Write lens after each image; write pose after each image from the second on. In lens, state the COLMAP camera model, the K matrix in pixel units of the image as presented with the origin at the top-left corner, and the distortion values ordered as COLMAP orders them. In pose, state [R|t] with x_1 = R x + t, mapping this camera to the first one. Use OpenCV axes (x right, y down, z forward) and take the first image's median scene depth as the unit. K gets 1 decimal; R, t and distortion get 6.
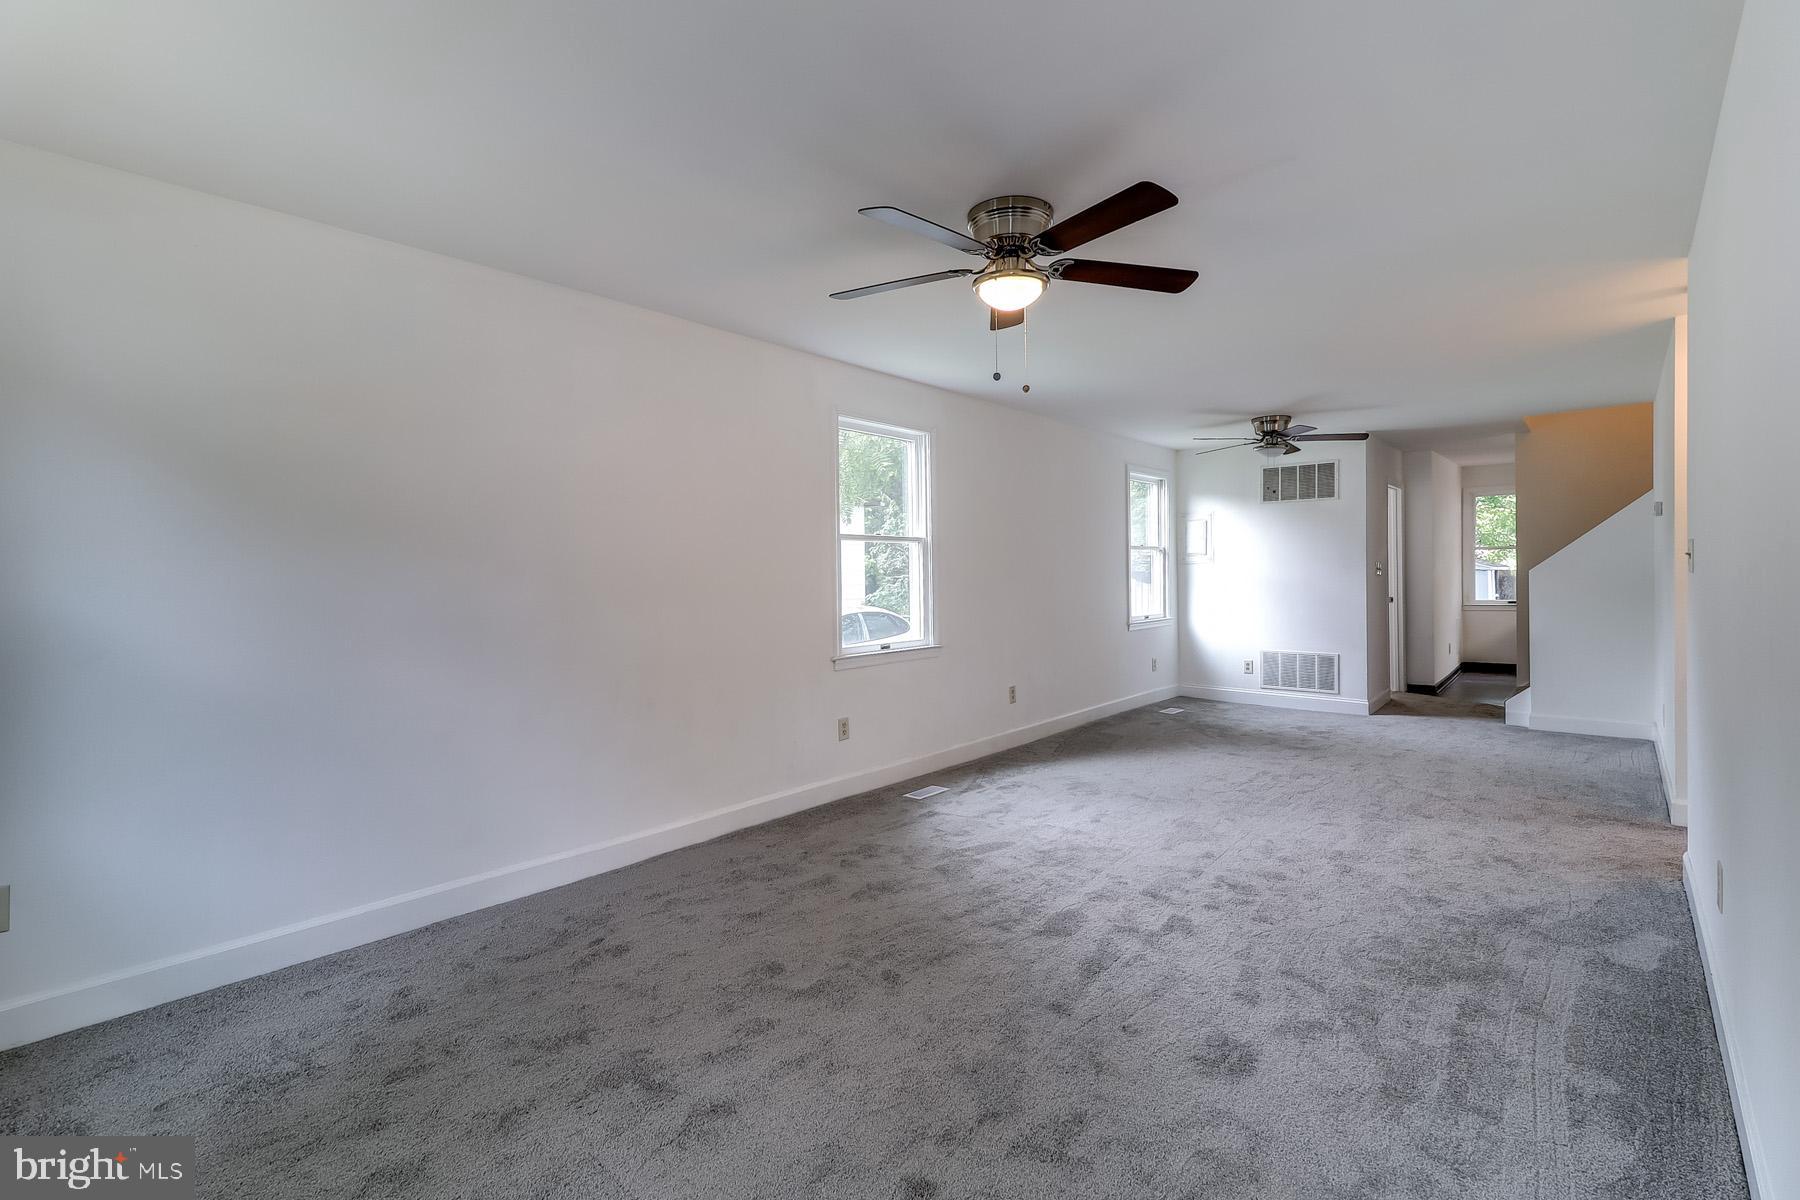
lens RADIAL K [[841.9, 0, 907.0], [0, 841.9, 597.1], [0, 0, 1]] dist [0.003246, -0.000017]
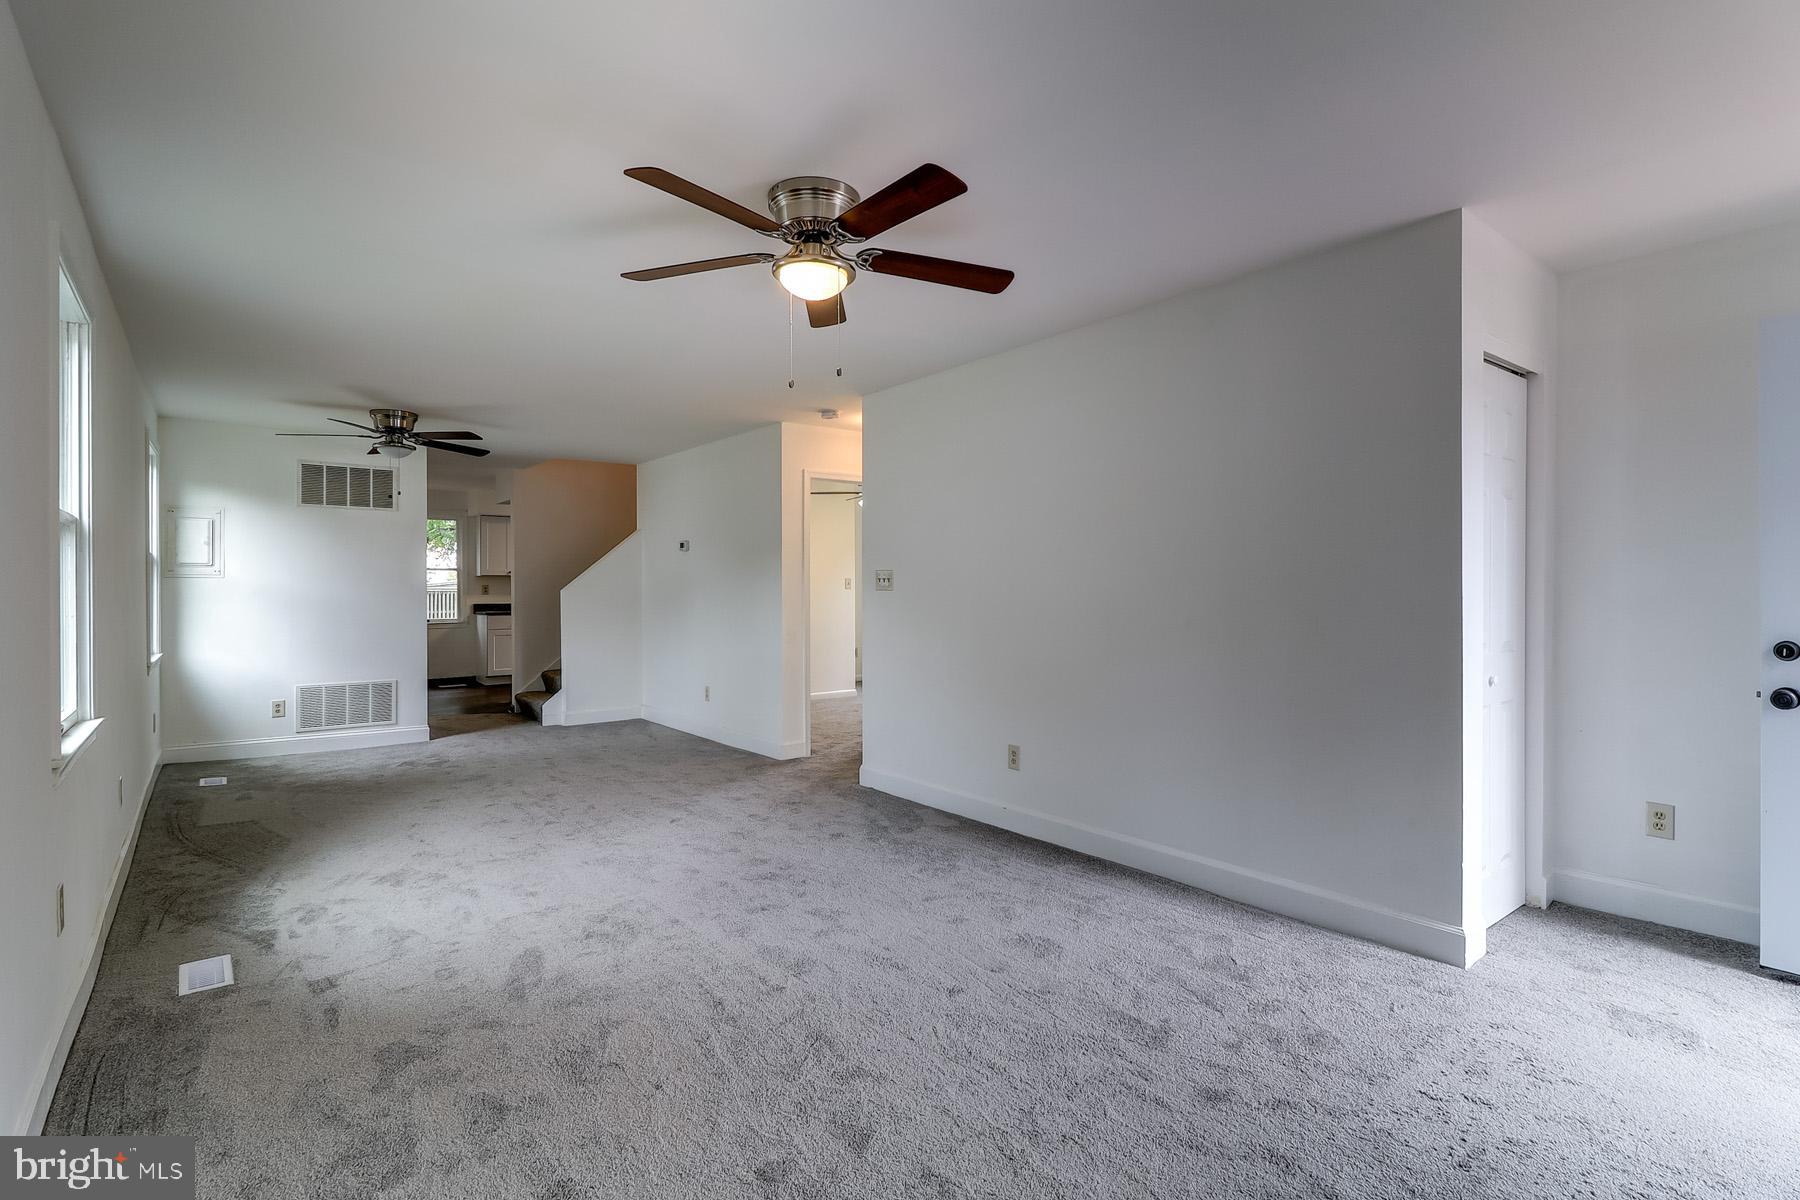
lens RADIAL K [[841.9, 0, 916.0], [0, 841.9, 592.6], [0, 0, 1]] dist [0.003246, -0.000017]
pose [[0.167361, 0.008021, 0.985863, -0.296806], [0.023514, 0.999650, -0.012125, -0.002821], [-0.985615, 0.025211, 0.167114, 0.284146]]
